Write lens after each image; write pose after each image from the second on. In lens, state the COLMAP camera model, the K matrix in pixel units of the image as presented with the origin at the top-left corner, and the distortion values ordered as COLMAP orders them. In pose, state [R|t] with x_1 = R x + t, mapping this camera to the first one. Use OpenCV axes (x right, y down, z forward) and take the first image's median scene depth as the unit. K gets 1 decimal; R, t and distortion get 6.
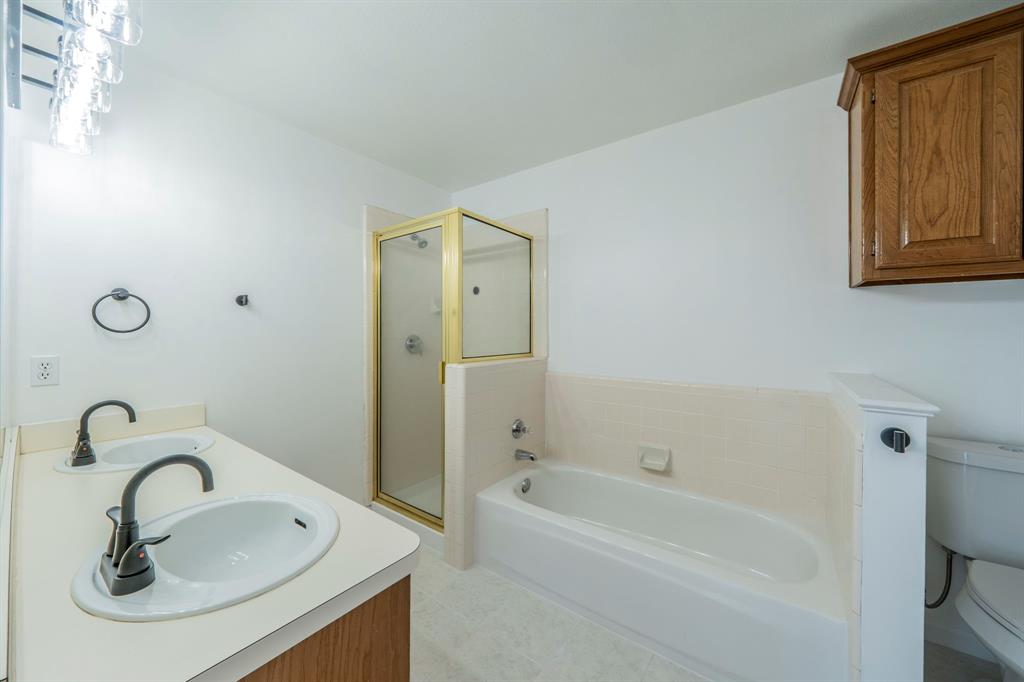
lens RADIAL K [[365.7, 0, 510.5], [0, 365.7, 336.7], [0, 0, 1]] dist [-0.000357, -0.000101]
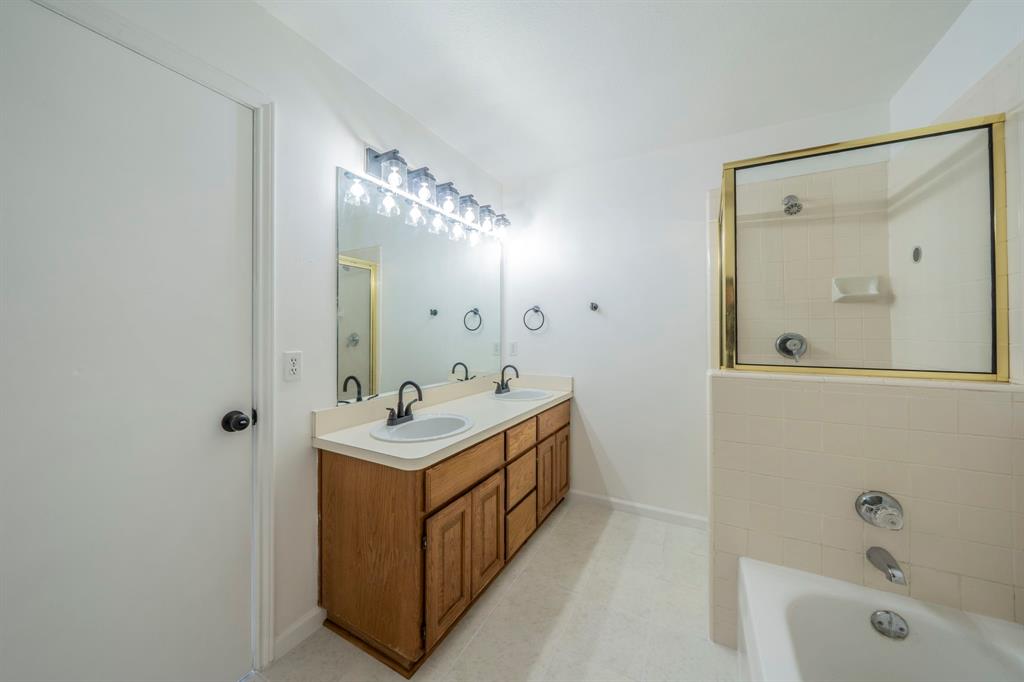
lens RADIAL K [[365.7, 0, 512.5], [0, 365.7, 331.9], [0, 0, 1]] dist [-0.000357, -0.000101]
pose [[0.170625, 0.002611, -0.985333, 0.461129], [-0.008618, 0.999962, 0.001158, -0.002394], [0.985298, 0.008294, 0.170641, 0.386731]]
